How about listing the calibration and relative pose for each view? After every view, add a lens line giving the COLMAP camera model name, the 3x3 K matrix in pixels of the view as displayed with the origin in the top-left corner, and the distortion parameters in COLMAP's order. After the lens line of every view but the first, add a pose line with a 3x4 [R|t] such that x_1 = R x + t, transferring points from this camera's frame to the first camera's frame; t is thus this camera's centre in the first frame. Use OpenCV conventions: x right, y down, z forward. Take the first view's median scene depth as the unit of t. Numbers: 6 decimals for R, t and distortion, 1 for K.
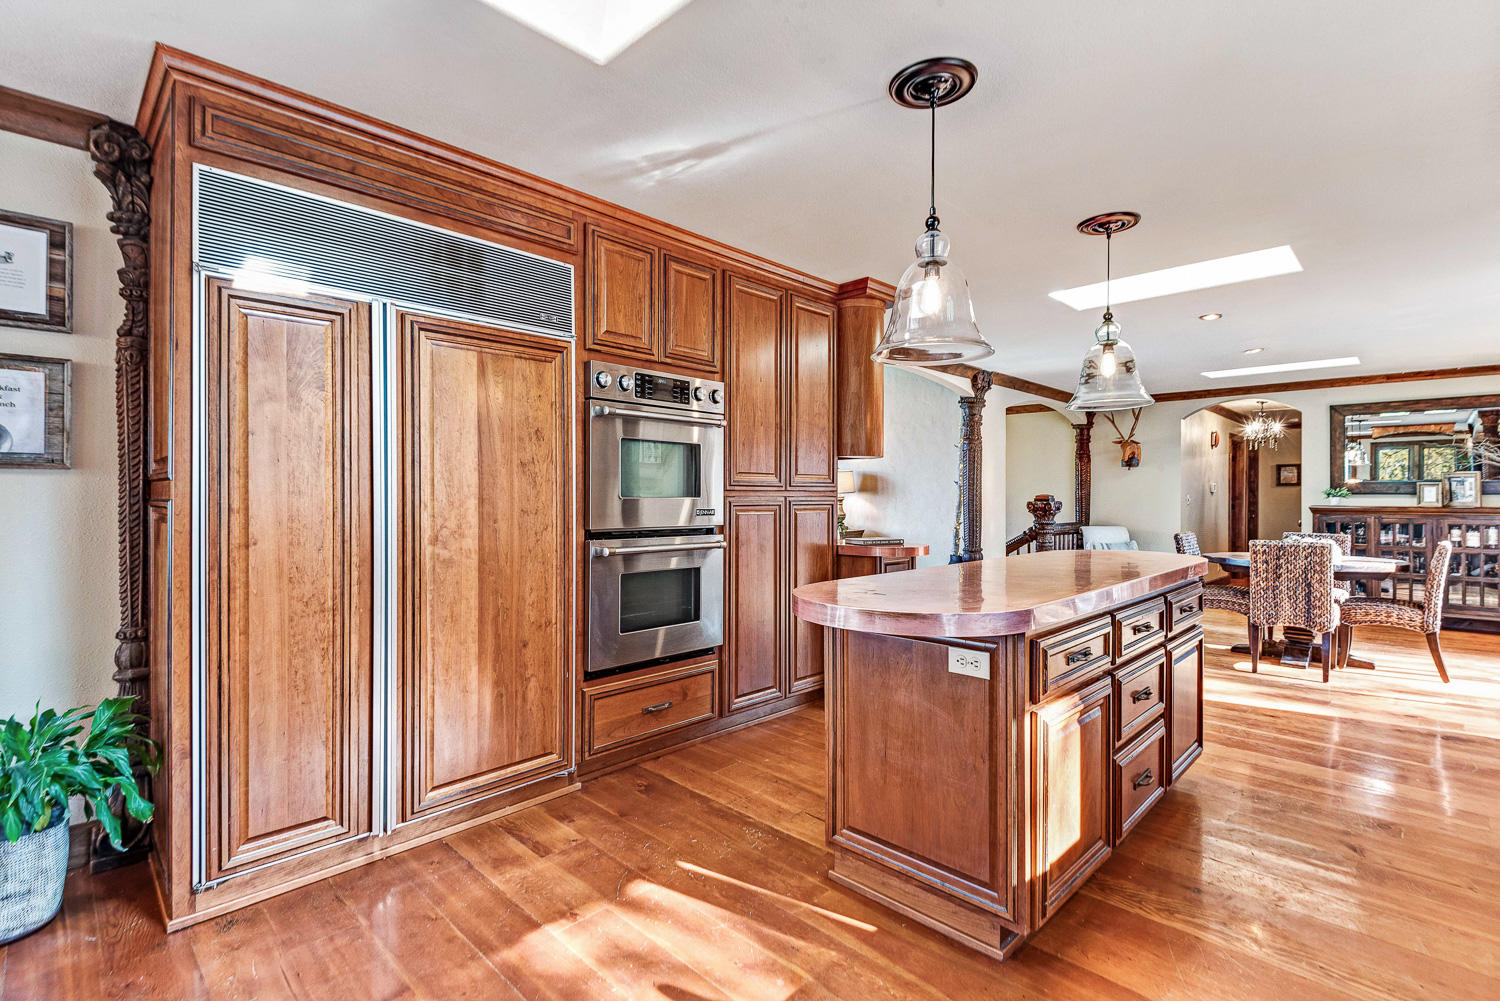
lens RADIAL K [[710.0, 0, 742.4], [0, 710.0, 481.8], [0, 0, 1]] dist [0.006140, -0.000033]
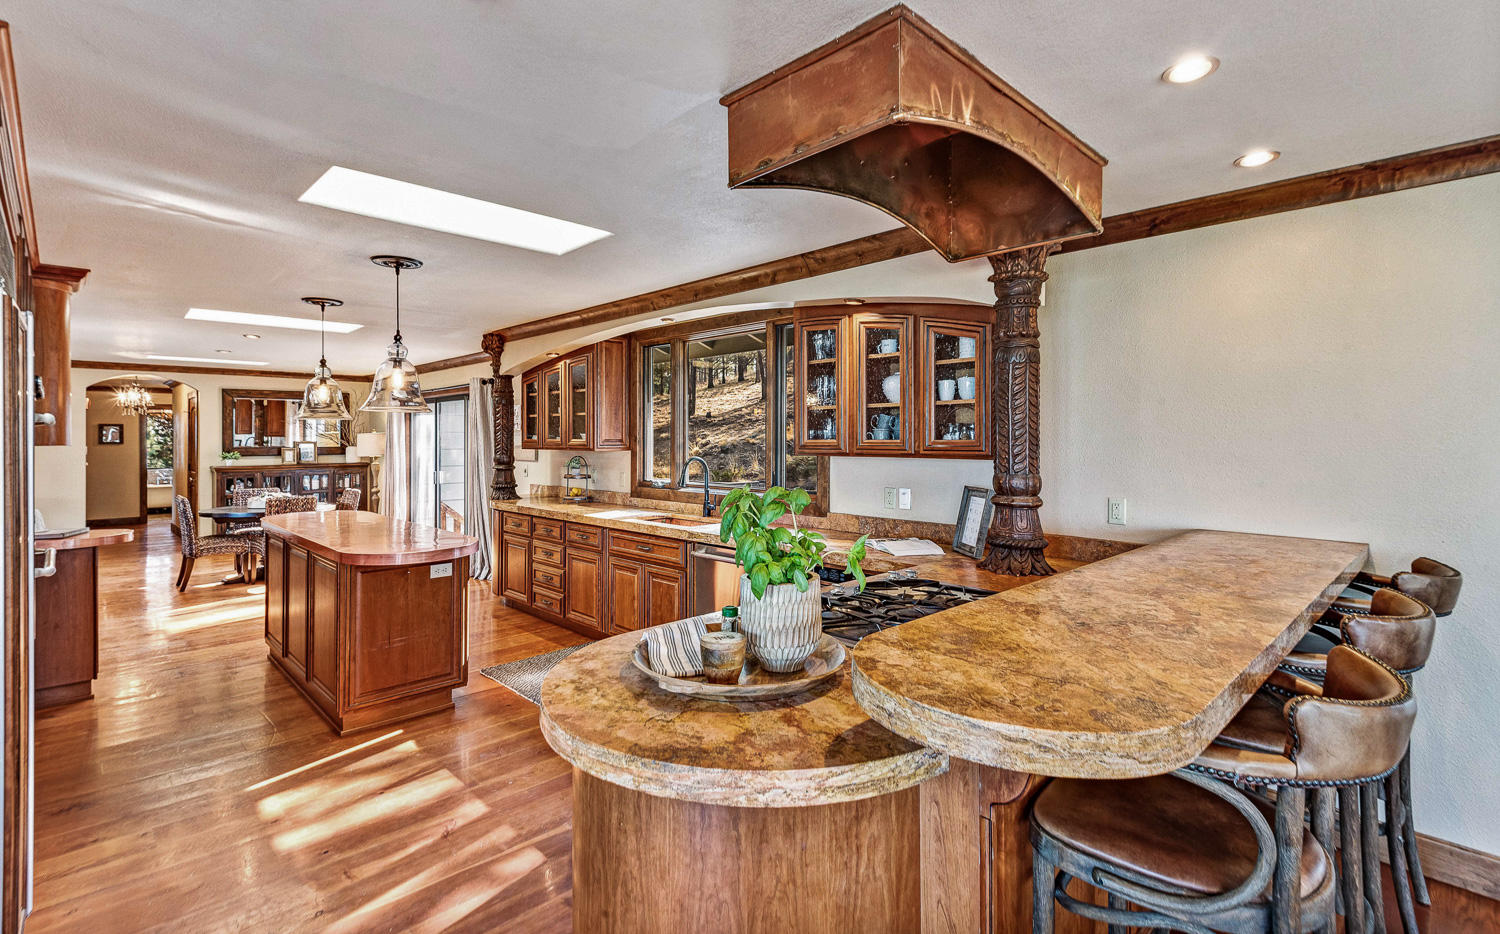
lens RADIAL K [[692.3, 0, 751.8], [0, 692.3, 408.6], [0, 0, 1]] dist [-0.003833, -0.001052]
pose [[0.012185, 0.036720, 0.999251, -0.961416], [-0.013838, 0.999236, -0.036551, -0.085188], [-0.999830, -0.013382, 0.012684, 0.056717]]
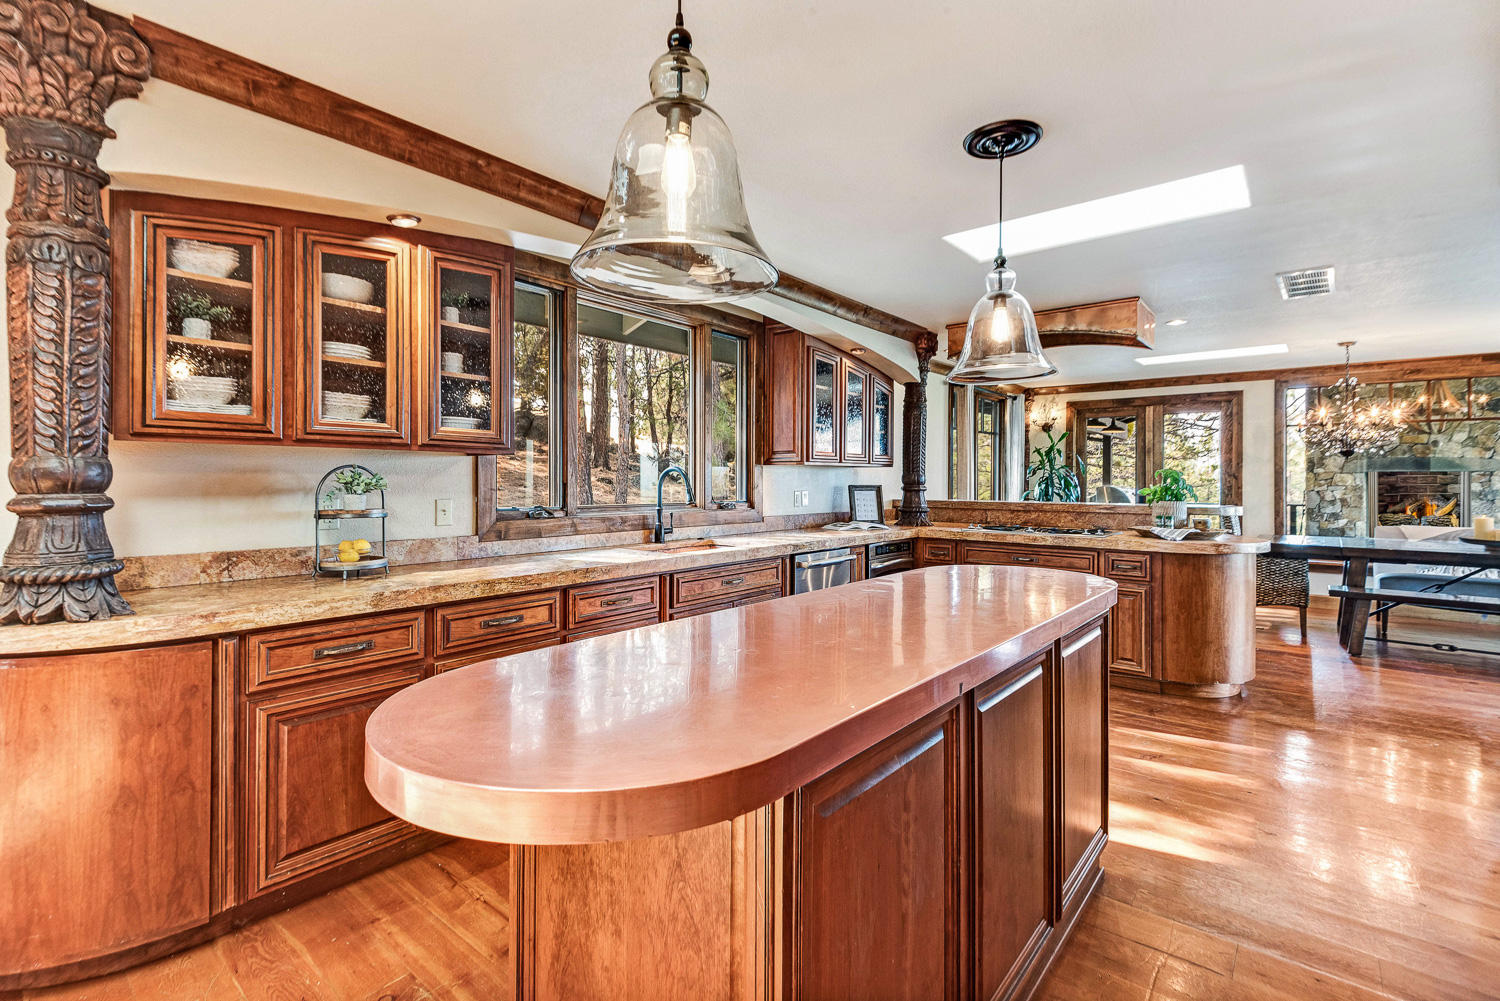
lens RADIAL K [[688.9, 0, 743.9], [0, 688.9, 485.6], [0, 0, 1]] dist [0.017581, -0.007442]
pose [[-0.996271, -0.002210, -0.086249, 0.497703], [-0.000711, 0.999848, -0.017411, 0.016030], [0.086275, -0.017285, -0.996121, 1.364121]]
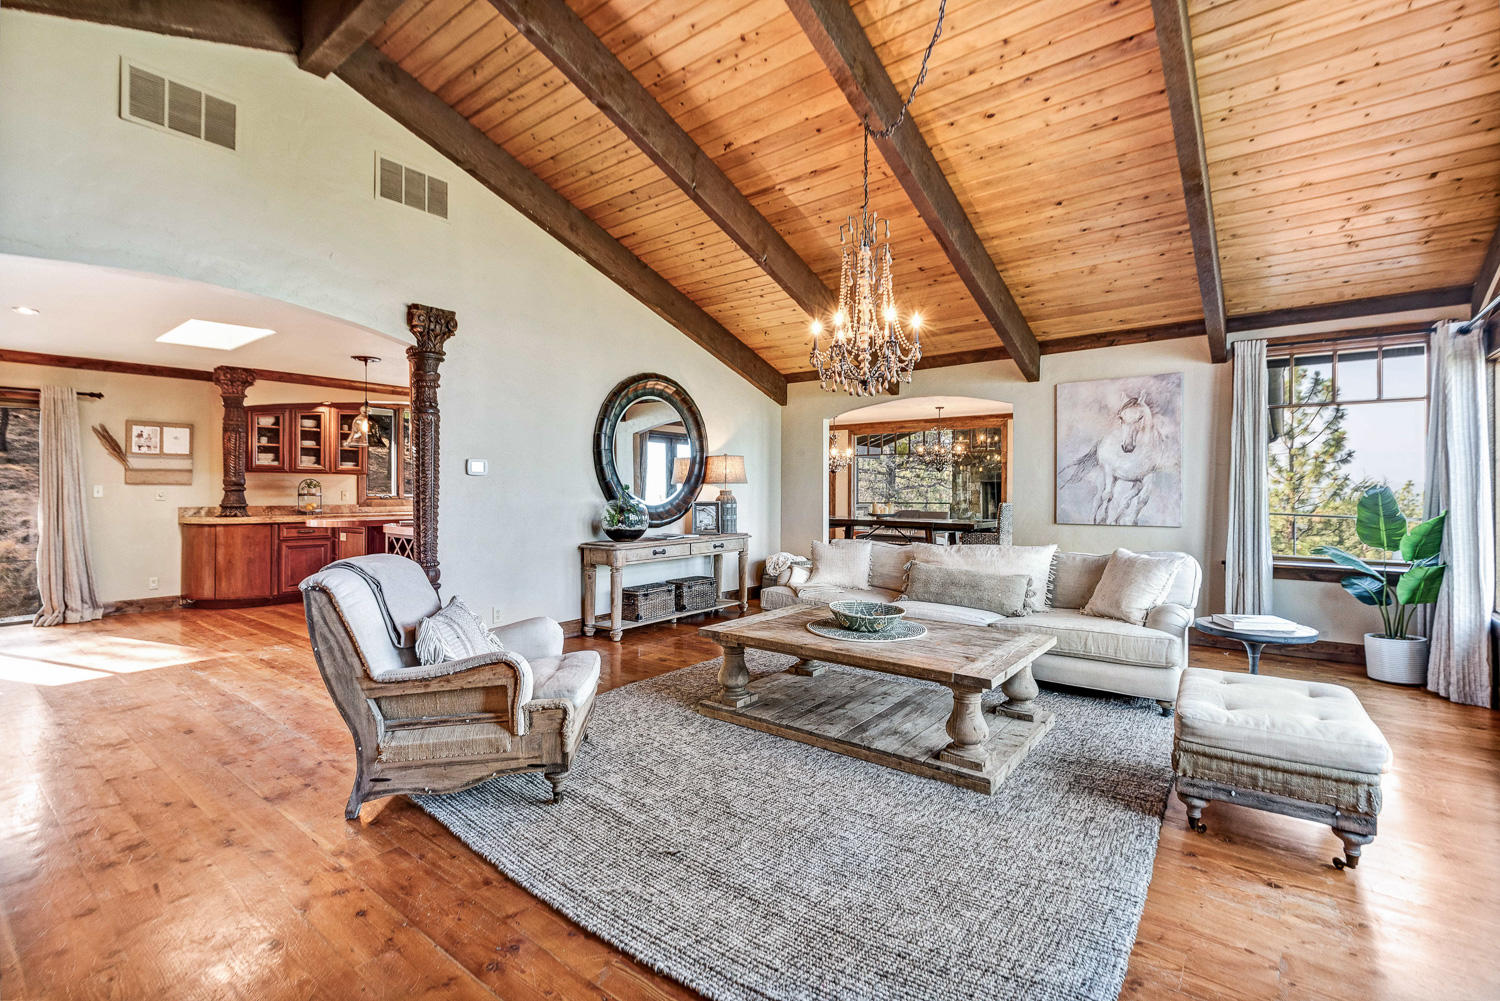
lens RADIAL K [[670.9, 0, 743.1], [0, 670.9, 495.0], [0, 0, 1]] dist [0.001328, 0.000052]
pose [[-0.992990, -0.004463, -0.118118, -0.338347], [-0.002730, 0.999886, -0.014824, 0.065505], [0.118171, -0.014398, -0.992889, 3.022134]]
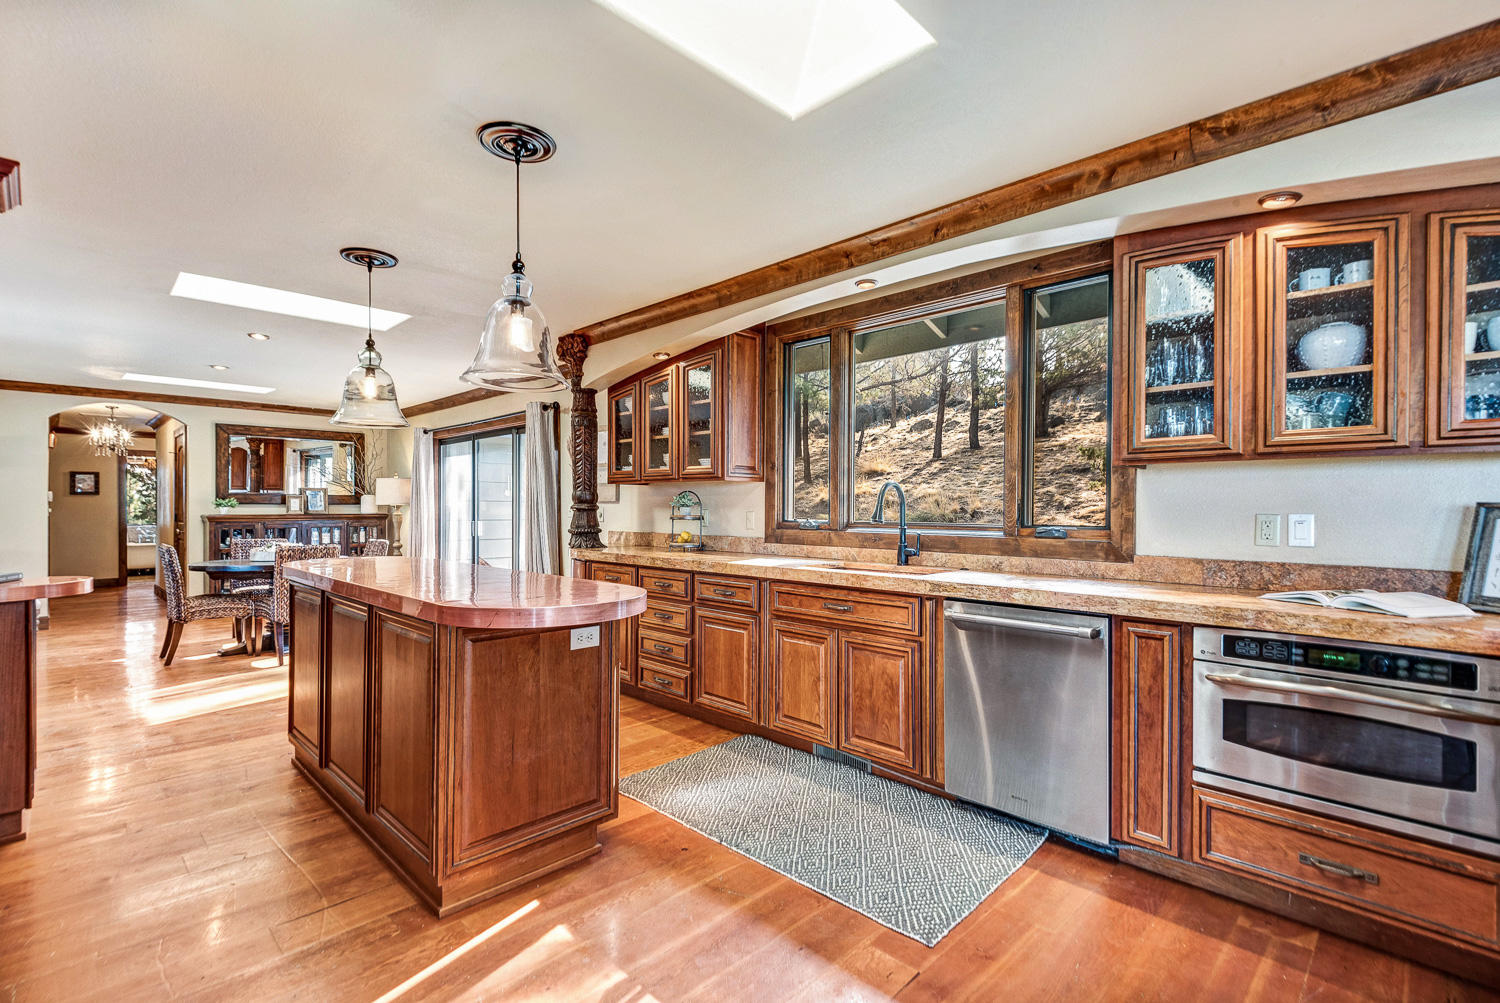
lens RADIAL K [[688.9, 0, 743.9], [0, 688.9, 486.6], [0, 0, 1]] dist [0.017581, -0.007442]
pose [[0.009308, 0.026041, 0.999618, -0.540301], [-0.019294, 0.999479, -0.025858, 0.004785], [-0.999771, -0.019046, 0.009805, 0.409455]]
